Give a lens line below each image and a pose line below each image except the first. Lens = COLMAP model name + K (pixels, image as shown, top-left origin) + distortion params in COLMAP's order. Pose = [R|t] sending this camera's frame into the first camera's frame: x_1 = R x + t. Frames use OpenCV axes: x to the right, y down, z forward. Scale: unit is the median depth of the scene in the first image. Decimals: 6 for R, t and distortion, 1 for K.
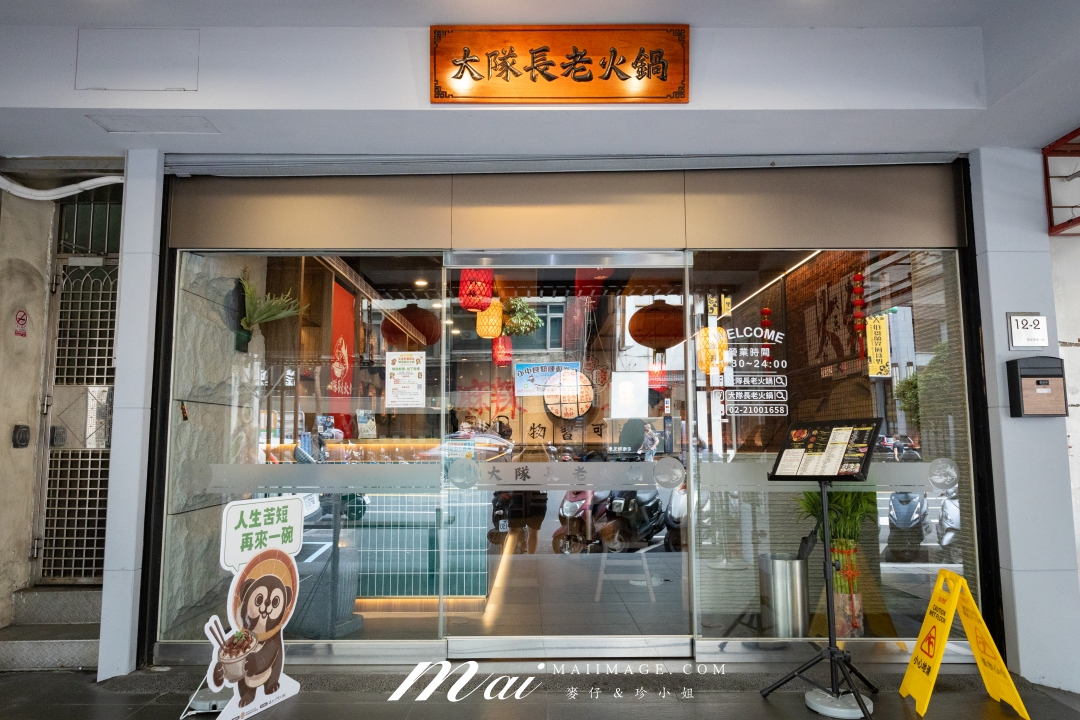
lens RADIAL K [[711.8, 0, 540.9], [0, 711.8, 361.7], [0, 0, 1]] dist [0.008637, 0.001947]
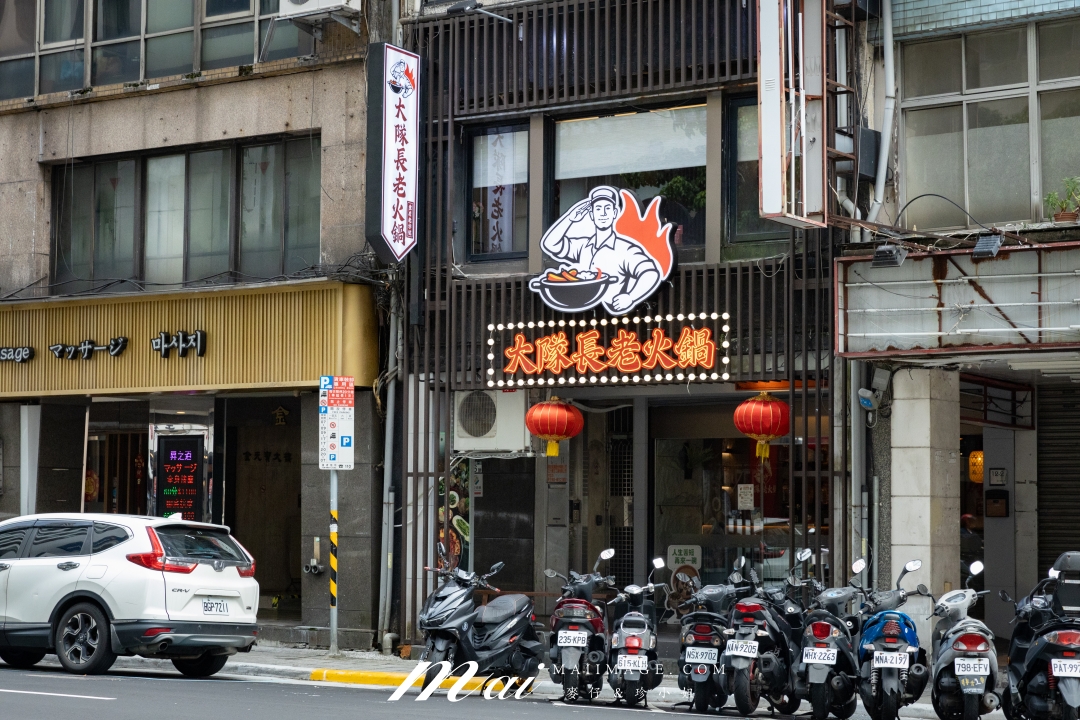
lens RADIAL K [[2102.9, 0, 539.9], [0, 2102.9, 360.6], [0, 0, 1]] dist [0.006970, 0.000000]
pose [[0.828725, -0.030476, -0.558825, 2.931685], [0.047337, 0.998755, 0.015731, -0.528597], [0.557650, -0.039490, 0.829136, -4.736428]]
